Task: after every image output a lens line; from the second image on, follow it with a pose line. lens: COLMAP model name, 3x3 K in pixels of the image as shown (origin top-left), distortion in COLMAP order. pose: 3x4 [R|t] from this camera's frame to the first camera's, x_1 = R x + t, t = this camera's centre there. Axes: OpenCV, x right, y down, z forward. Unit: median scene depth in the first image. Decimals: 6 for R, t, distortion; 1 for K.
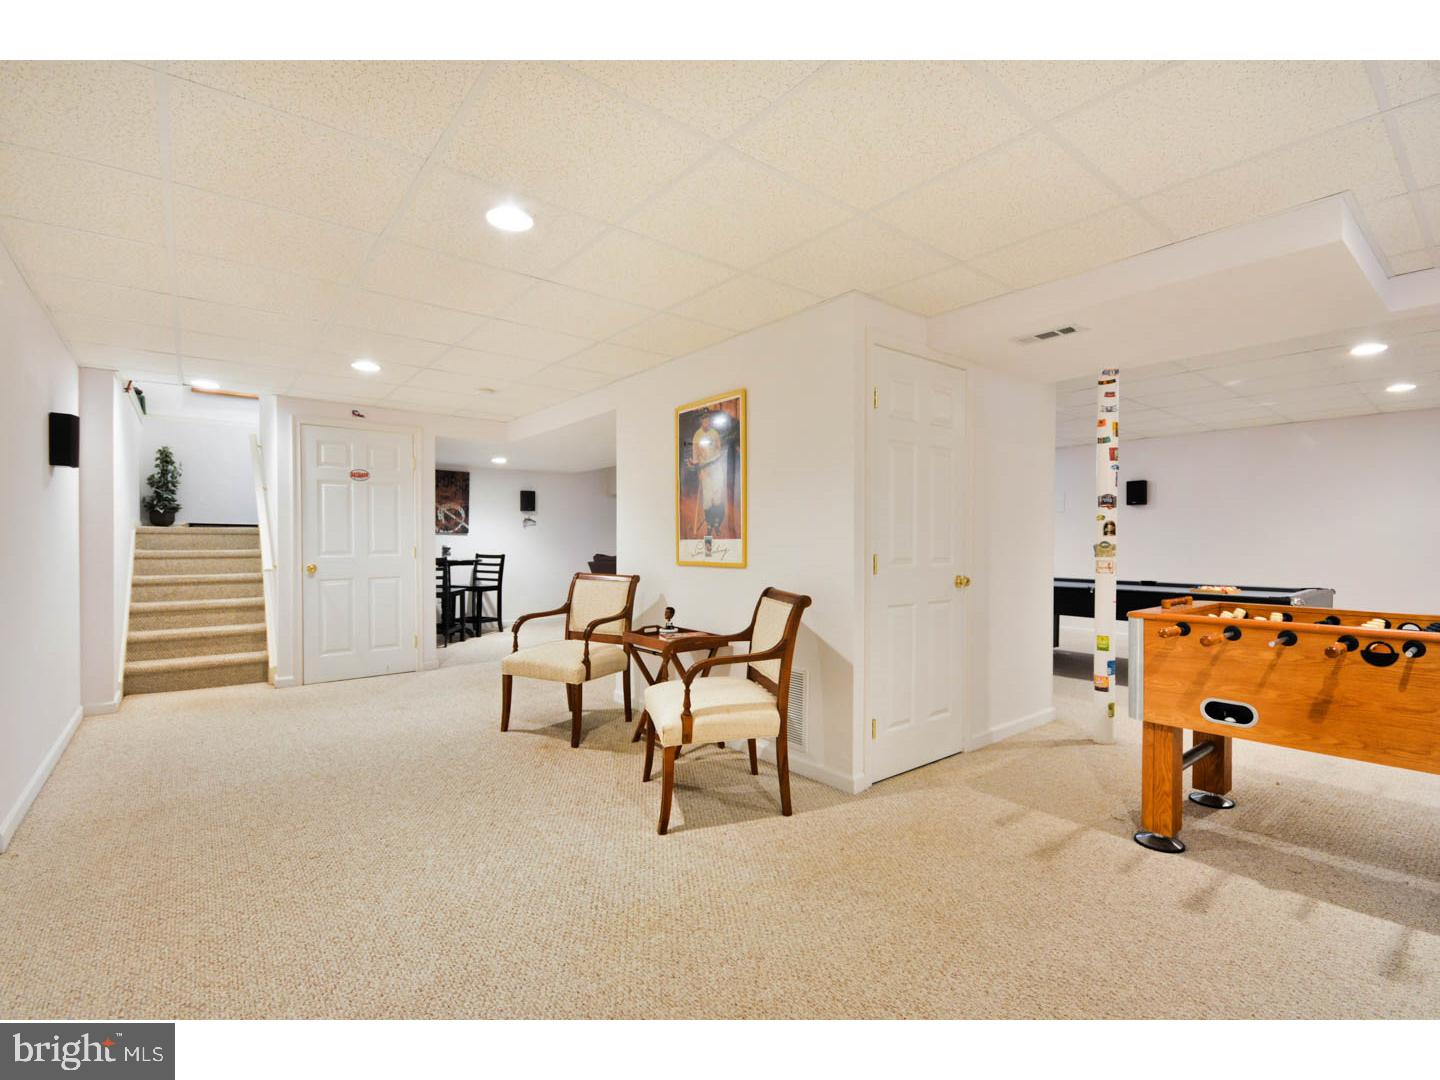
lens RADIAL K [[647.0, 0, 719.7], [0, 647.0, 543.1], [0, 0, 1]] dist [-0.009261, -0.001606]
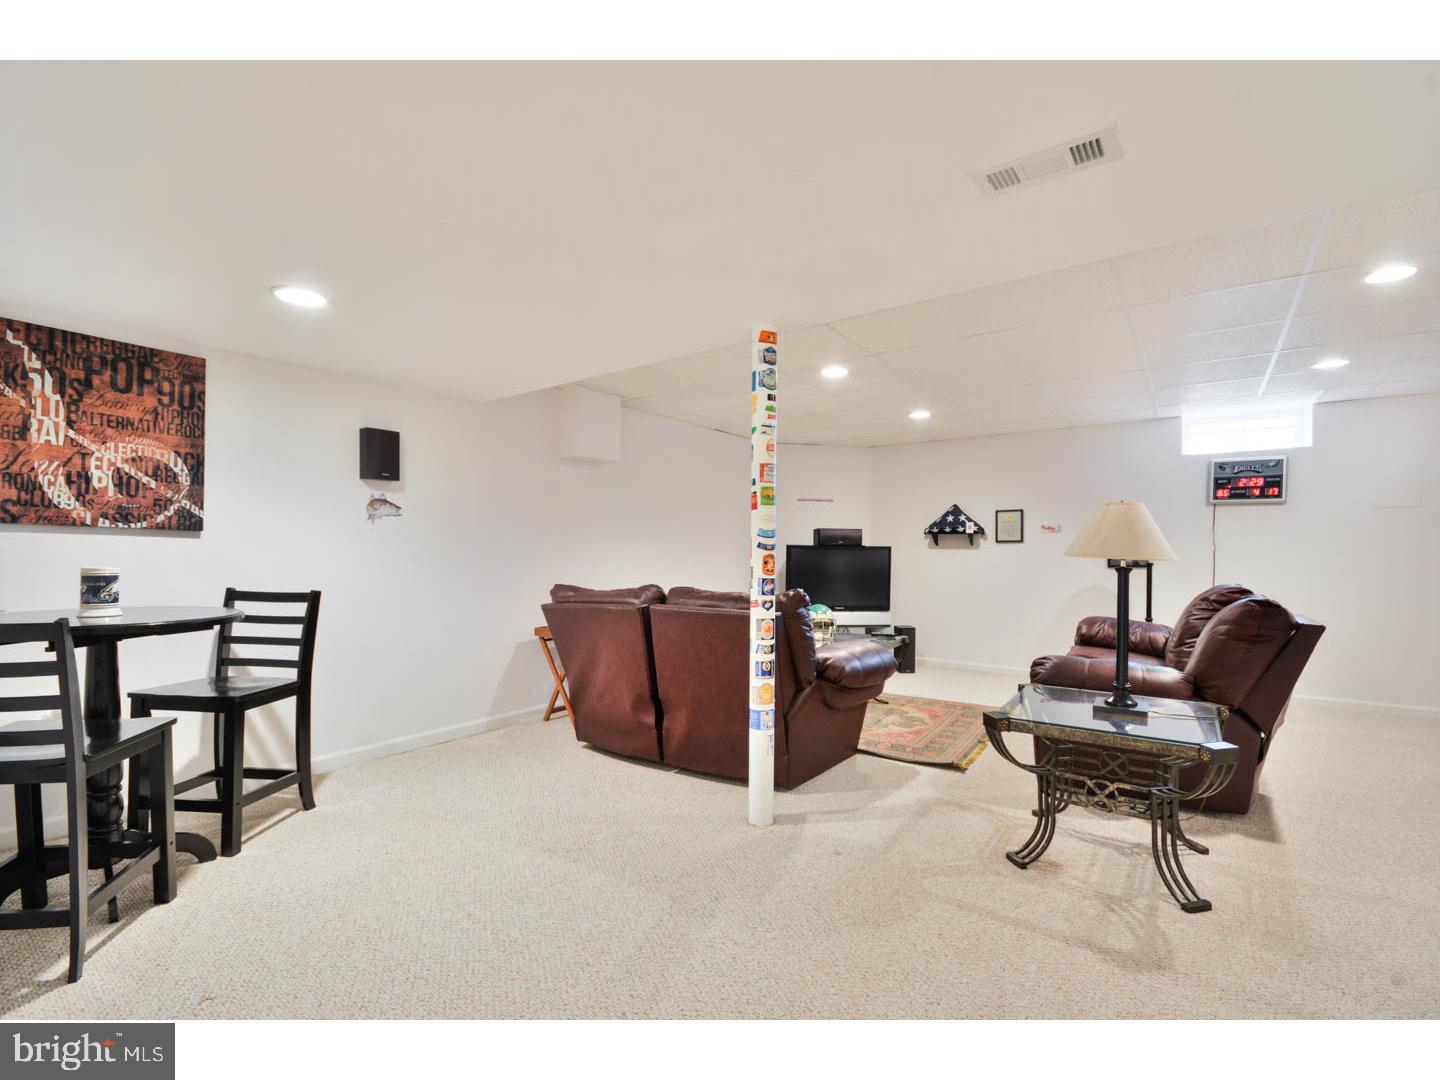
lens RADIAL K [[647.0, 0, 716.9], [0, 647.0, 563.4], [0, 0, 1]] dist [-0.009261, -0.001606]
pose [[0.967555, -0.002118, 0.252653, -0.210142], [0.000109, 0.999968, 0.007963, -0.000956], [-0.252662, -0.007677, 0.967524, 0.600733]]
